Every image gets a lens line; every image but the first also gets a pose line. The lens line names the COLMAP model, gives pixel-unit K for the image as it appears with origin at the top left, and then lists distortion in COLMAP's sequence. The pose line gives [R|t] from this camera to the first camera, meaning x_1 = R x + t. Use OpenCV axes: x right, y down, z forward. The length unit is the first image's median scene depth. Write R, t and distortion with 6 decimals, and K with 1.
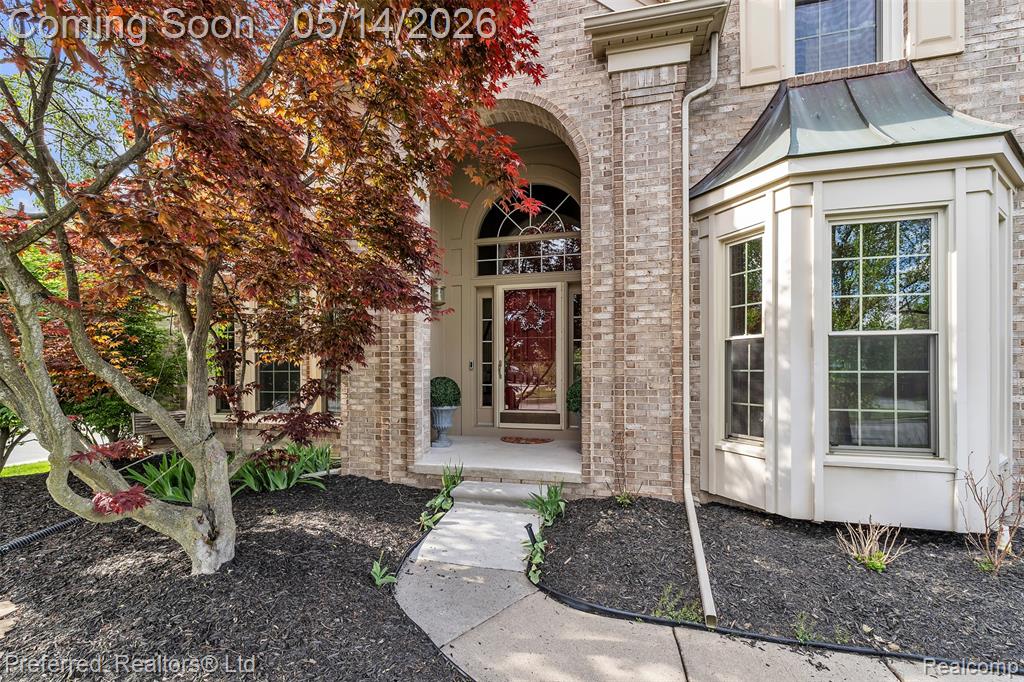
lens RADIAL K [[454.7, 0, 493.7], [0, 454.7, 361.9], [0, 0, 1]] dist [0.000195, 0.000072]
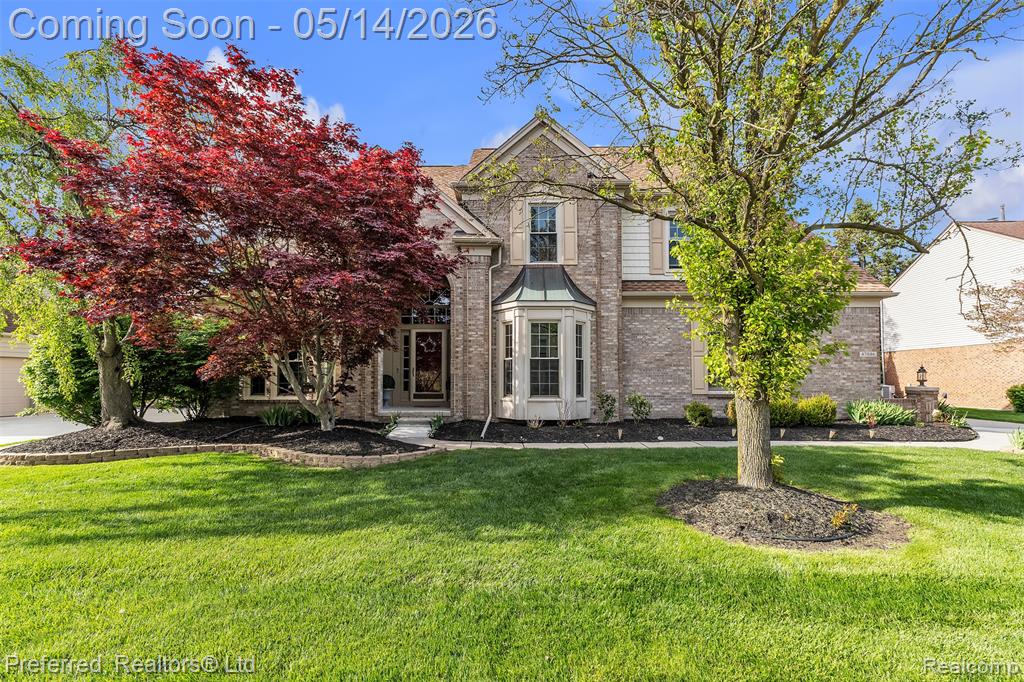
lens RADIAL K [[454.7, 0, 493.7], [0, 454.7, 361.9], [0, 0, 1]] dist [0.000195, 0.000072]
pose [[0.971729, 0.013238, 0.235730, -0.173892], [-0.006887, 0.999591, -0.027745, 0.039183], [-0.236001, 0.025337, 0.971423, -1.545641]]
